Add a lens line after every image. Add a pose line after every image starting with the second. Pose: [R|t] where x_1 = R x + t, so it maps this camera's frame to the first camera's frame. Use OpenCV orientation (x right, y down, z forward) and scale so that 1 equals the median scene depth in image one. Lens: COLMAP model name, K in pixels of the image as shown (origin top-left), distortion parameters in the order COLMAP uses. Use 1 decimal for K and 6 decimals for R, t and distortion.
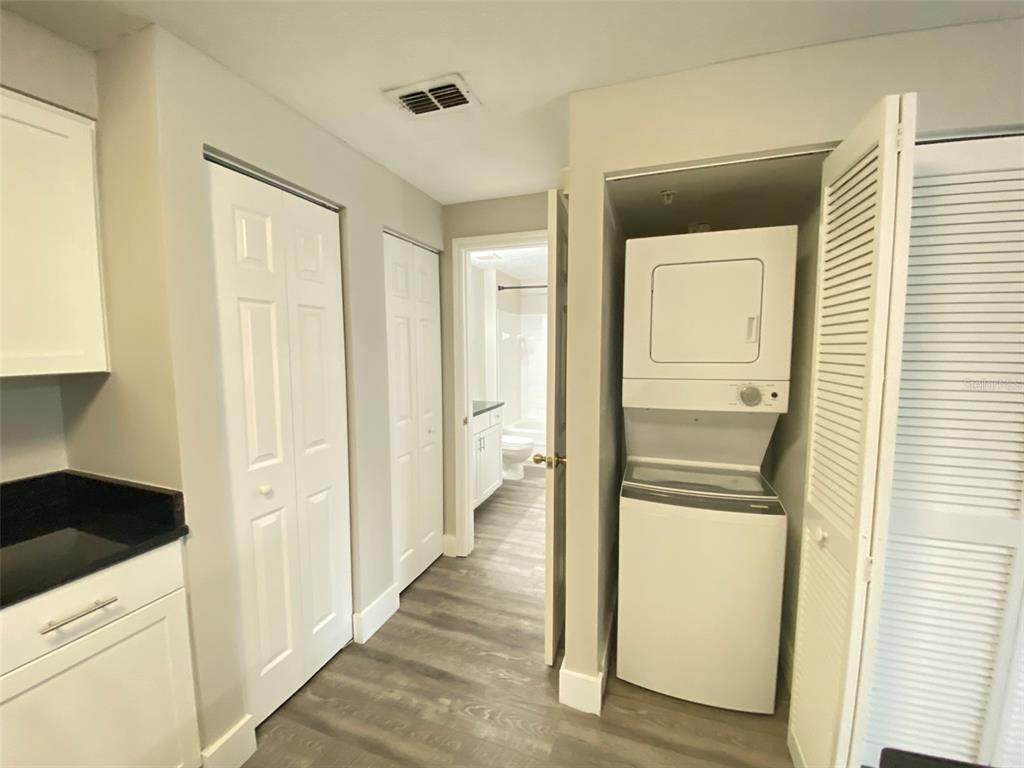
lens RADIAL K [[416.1, 0, 508.9], [0, 416.1, 384.3], [0, 0, 1]] dist [-0.013711, -0.001862]
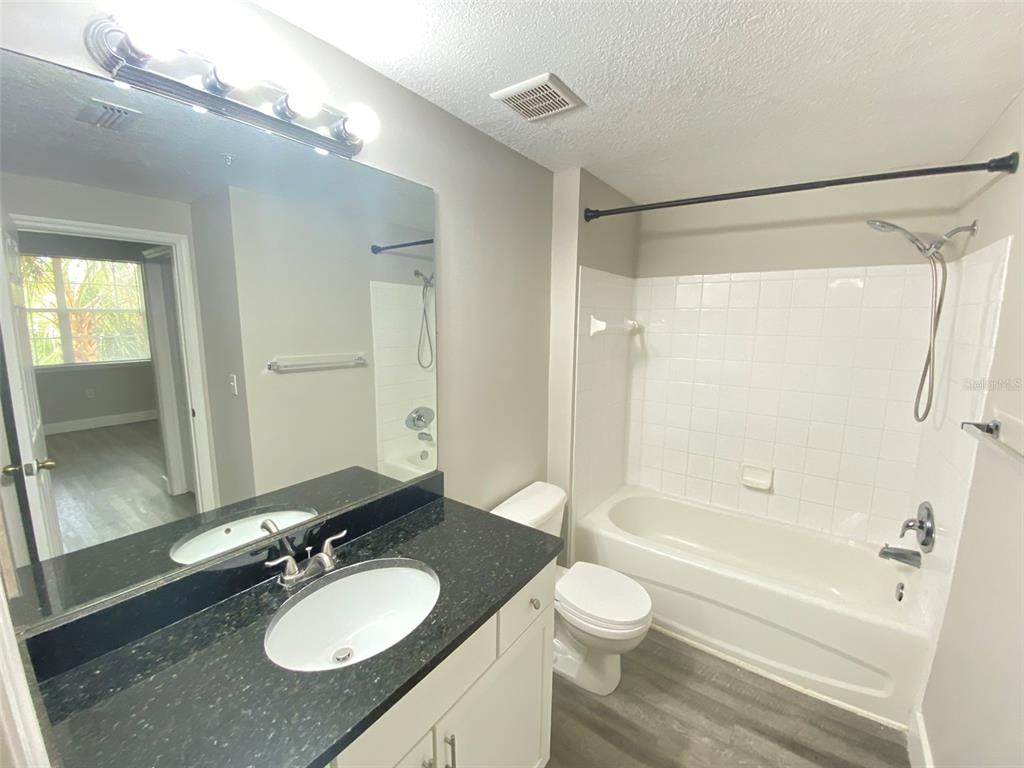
lens RADIAL K [[416.1, 0, 508.1], [0, 416.1, 382.2], [0, 0, 1]] dist [-0.013711, -0.001862]
pose [[0.958494, 0.058640, -0.279019, 0.029256], [-0.043021, 0.997162, 0.061780, -0.082223], [0.281850, -0.047213, 0.958296, 0.566082]]
